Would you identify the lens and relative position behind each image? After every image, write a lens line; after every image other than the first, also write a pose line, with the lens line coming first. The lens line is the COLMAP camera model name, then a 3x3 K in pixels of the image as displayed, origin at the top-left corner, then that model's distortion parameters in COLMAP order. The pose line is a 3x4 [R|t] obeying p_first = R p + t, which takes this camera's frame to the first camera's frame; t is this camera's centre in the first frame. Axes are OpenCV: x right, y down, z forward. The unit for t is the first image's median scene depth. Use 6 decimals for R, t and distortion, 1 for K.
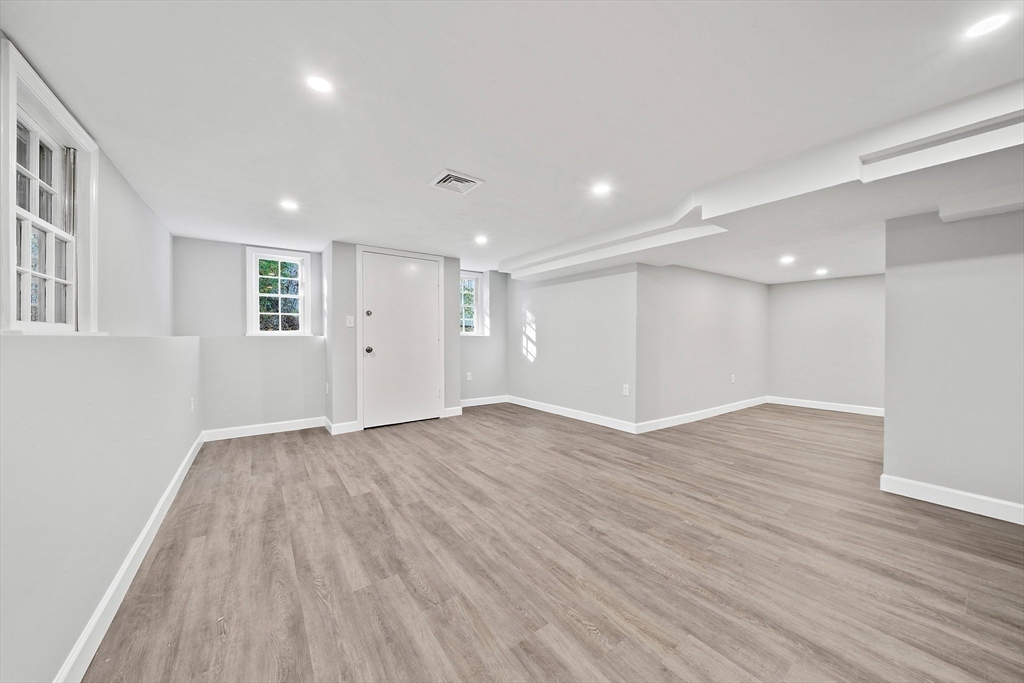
lens RADIAL K [[359.4, 0, 515.2], [0, 359.4, 339.5], [0, 0, 1]] dist [-0.006095, 0.000060]
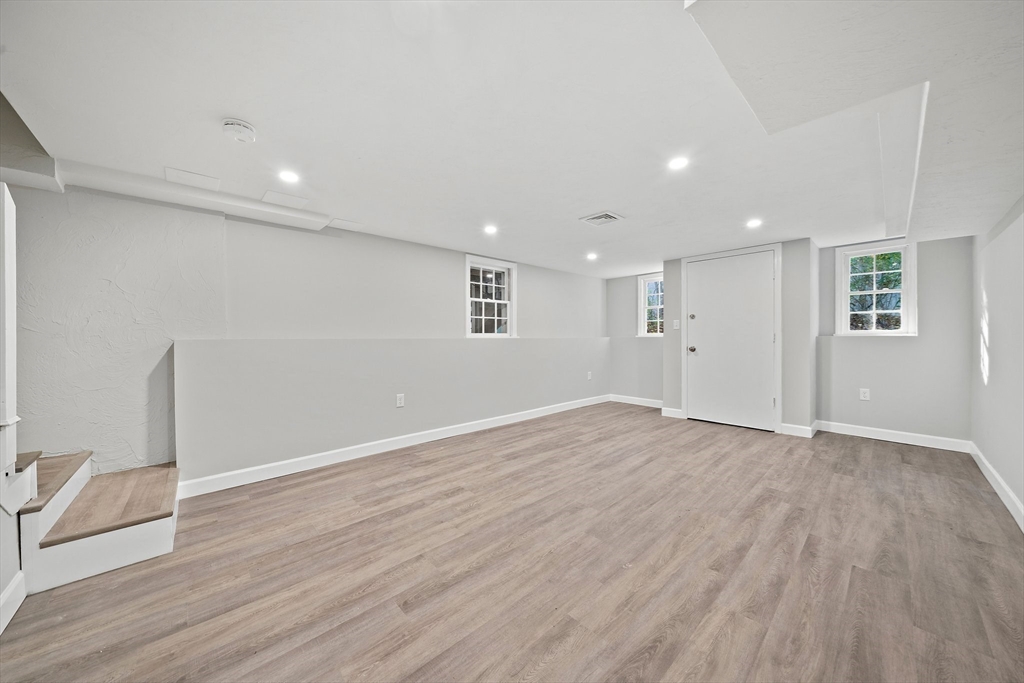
lens RADIAL K [[359.4, 0, 515.2], [0, 359.4, 339.5], [0, 0, 1]] dist [-0.006095, 0.000060]
pose [[0.100558, 0.004770, -0.994920, 1.000654], [-0.004489, 0.999981, 0.004340, -0.006489], [0.994921, 0.004030, 0.100577, 0.521242]]
